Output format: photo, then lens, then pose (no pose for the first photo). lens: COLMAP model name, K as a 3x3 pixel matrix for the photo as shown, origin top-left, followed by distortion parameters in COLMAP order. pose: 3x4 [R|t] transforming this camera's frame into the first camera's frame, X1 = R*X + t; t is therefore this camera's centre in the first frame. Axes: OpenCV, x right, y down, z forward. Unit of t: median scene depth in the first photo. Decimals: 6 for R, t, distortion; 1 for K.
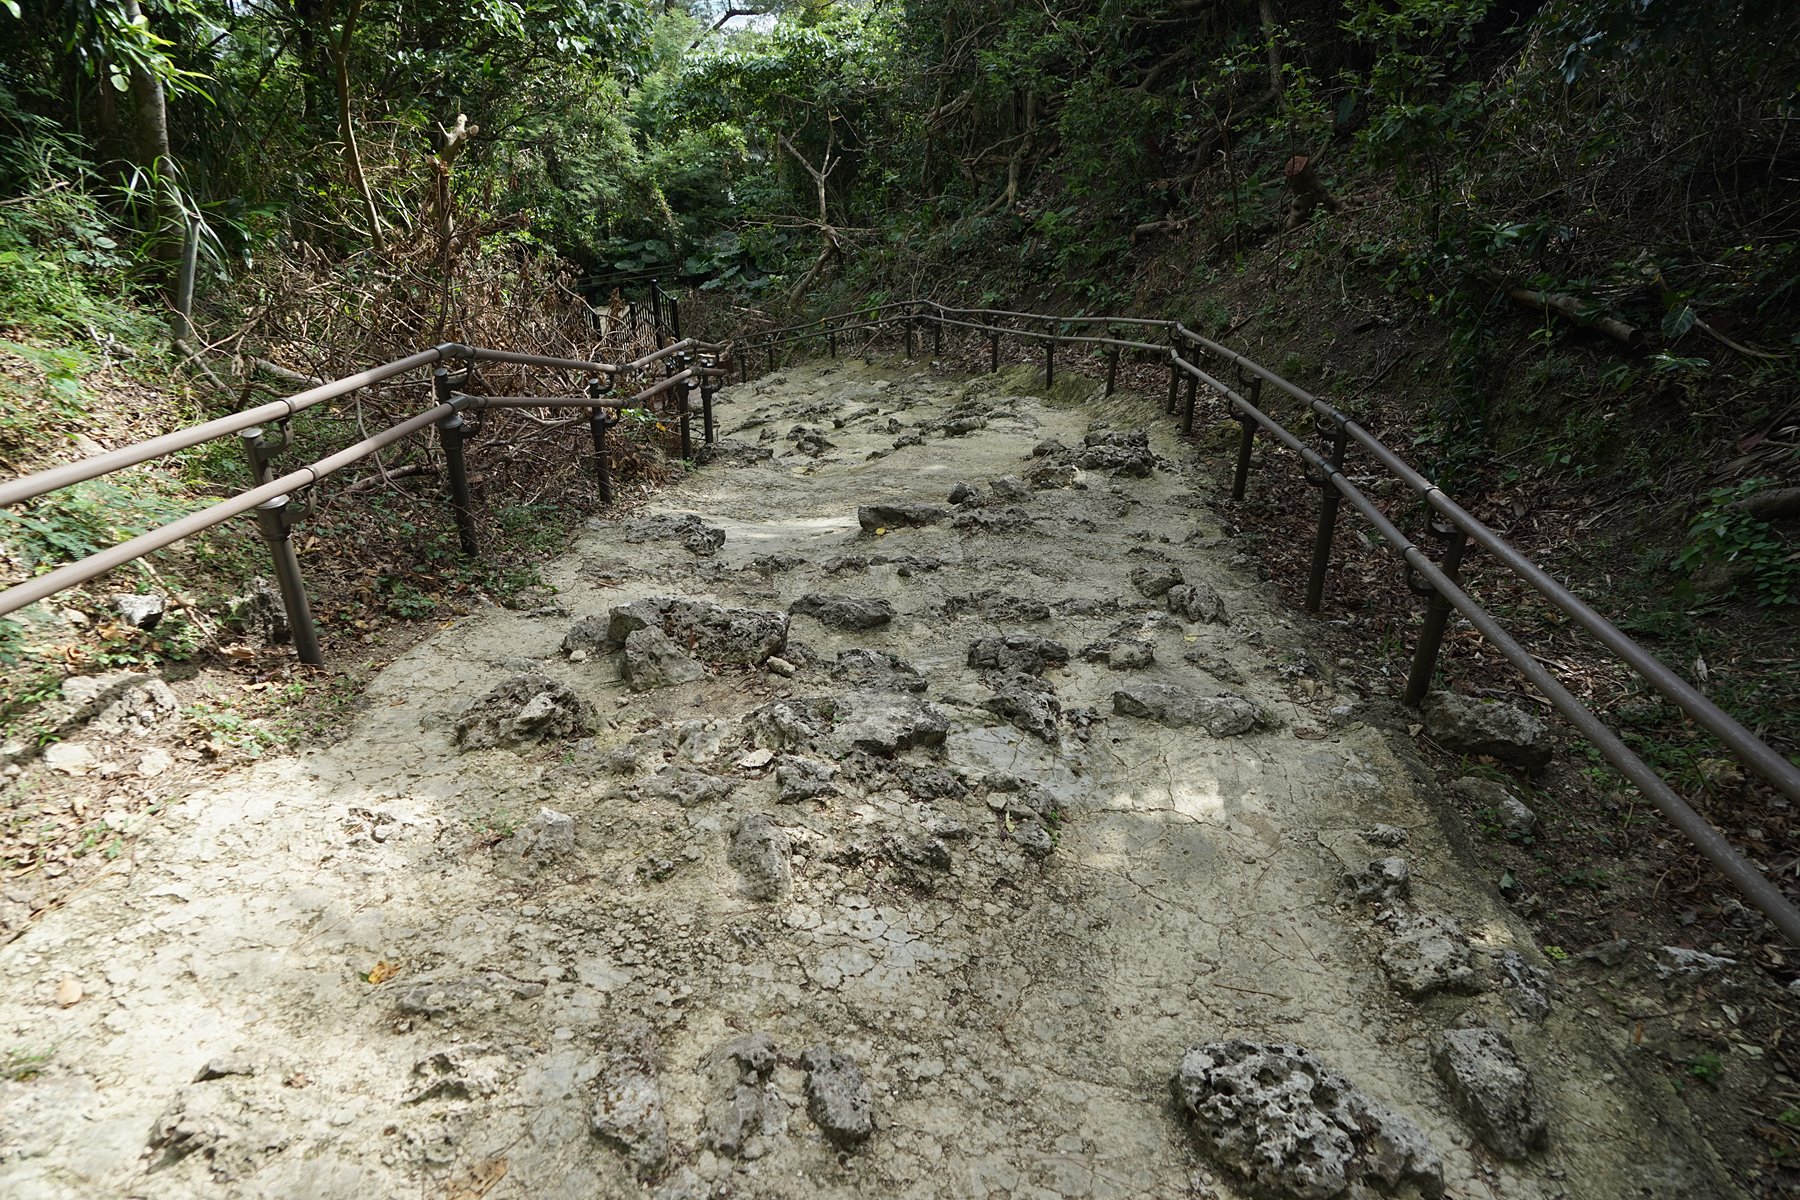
lens RADIAL K [[1231.0, 0, 893.0], [0, 1231.0, 598.4], [0, 0, 1]] dist [-0.024741, 0.005734]
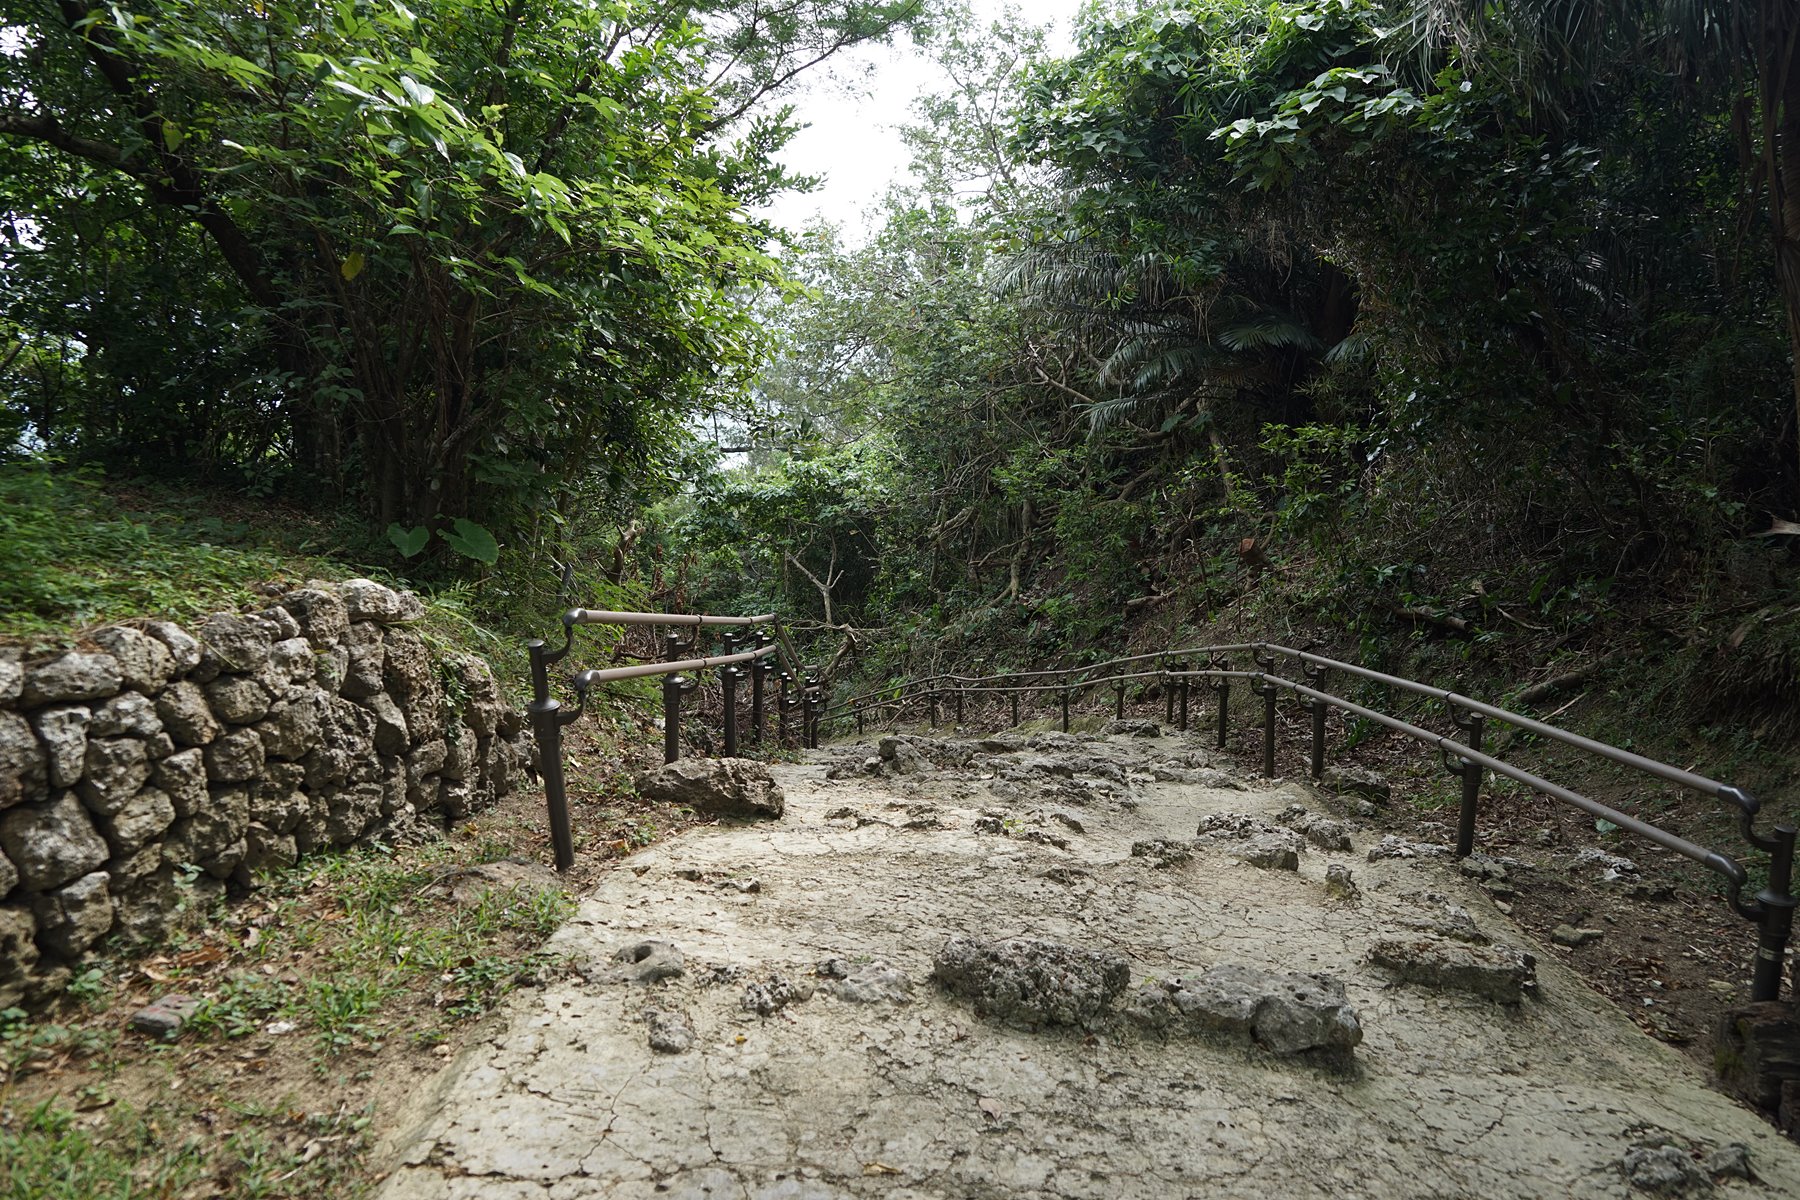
lens RADIAL K [[1413.0, 0, 902.3], [0, 1413.0, 598.0], [0, 0, 1]] dist [0.008336, 0.002615]
pose [[0.998882, -0.022654, 0.041490, -0.079405], [0.035224, 0.942031, -0.333672, 0.146930], [-0.031526, 0.334761, 0.941776, -0.303882]]
